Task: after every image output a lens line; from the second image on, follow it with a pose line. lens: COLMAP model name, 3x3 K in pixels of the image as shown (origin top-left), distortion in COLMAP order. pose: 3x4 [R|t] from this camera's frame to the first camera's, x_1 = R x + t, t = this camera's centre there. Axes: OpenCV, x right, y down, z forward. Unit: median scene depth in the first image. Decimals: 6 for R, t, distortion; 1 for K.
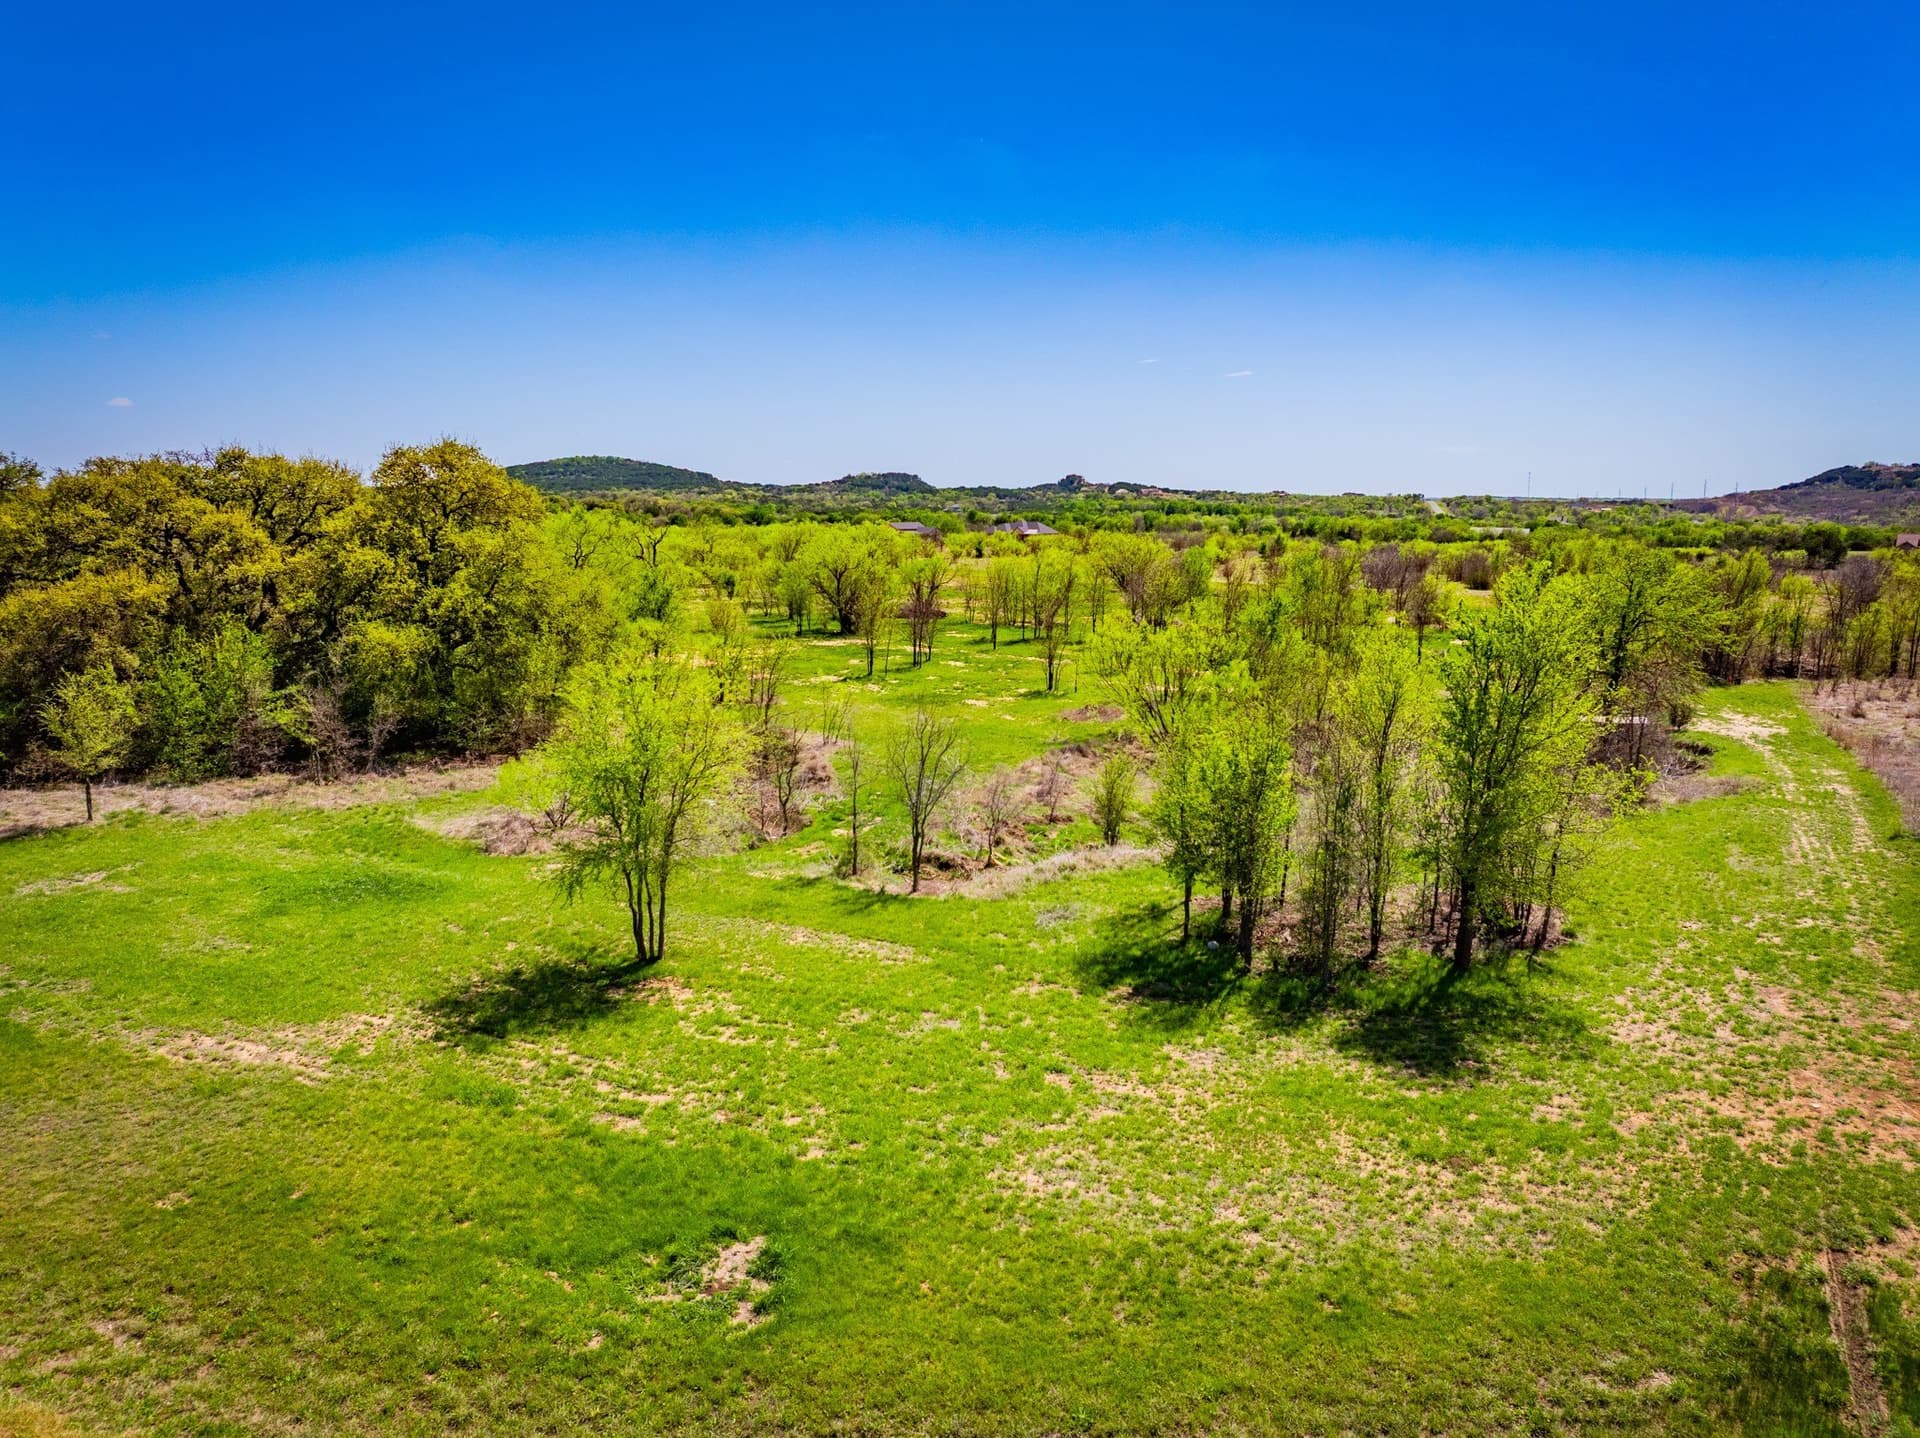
lens RADIAL K [[1484.0, 0, 965.6], [0, 1484.0, 717.6], [0, 0, 1]] dist [-0.059722, 0.020060]
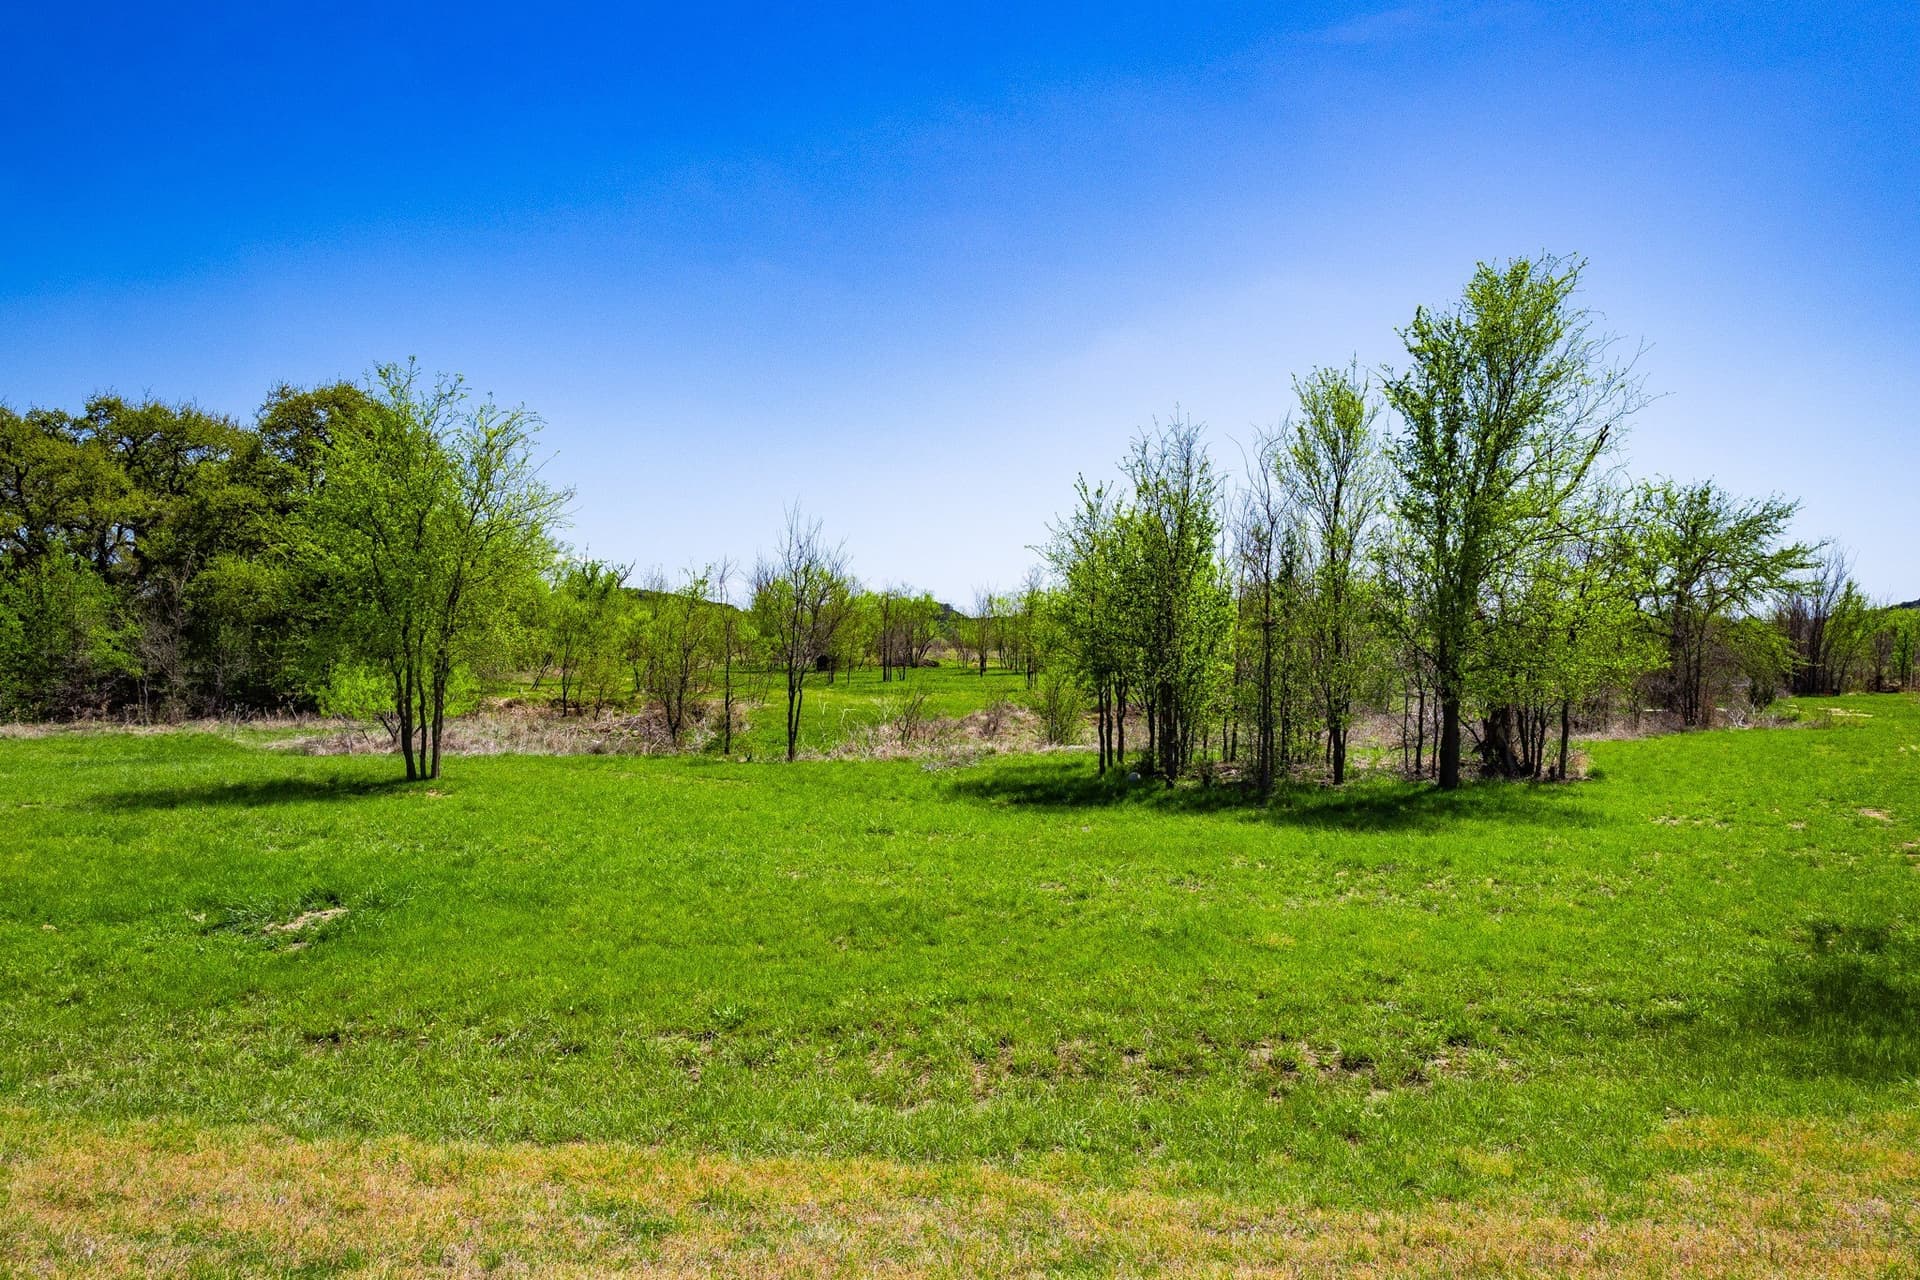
lens RADIAL K [[1580.7, 0, 951.6], [0, 1580.7, 631.1], [0, 0, 1]] dist [0.003019, -0.000902]
pose [[0.999468, -0.004972, -0.032232, 0.081949], [0.000165, 0.989067, -0.147467, 0.169911], [0.032612, 0.147384, 0.988542, 0.123290]]
